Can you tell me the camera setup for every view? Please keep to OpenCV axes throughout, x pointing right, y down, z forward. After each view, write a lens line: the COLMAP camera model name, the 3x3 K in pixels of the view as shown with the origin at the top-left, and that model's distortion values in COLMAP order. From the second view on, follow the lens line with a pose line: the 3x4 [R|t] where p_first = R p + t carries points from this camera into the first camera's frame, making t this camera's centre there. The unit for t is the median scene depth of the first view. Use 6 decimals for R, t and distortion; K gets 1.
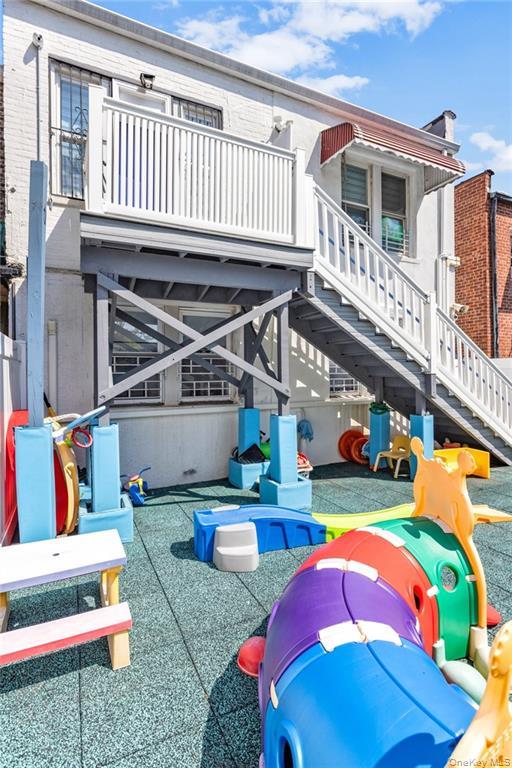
lens RADIAL K [[341.1, 0, 214.1], [0, 341.1, 378.4], [0, 0, 1]] dist [0.003608, 0.000649]
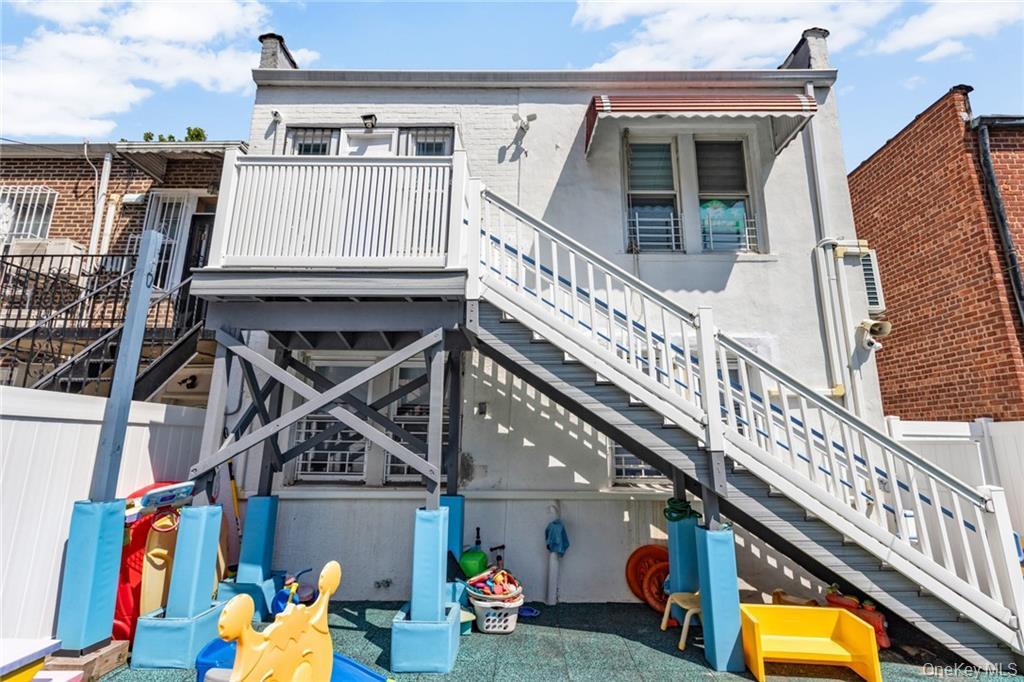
lens RADIAL K [[454.8, 0, 562.1], [0, 454.8, 351.4], [0, 0, 1]] dist [0.003608, 0.000649]
pose [[0.915810, -0.061377, -0.396894, 0.628987], [-0.020018, 0.980048, -0.197748, -0.018073], [0.401113, 0.189045, 0.896309, 0.186729]]
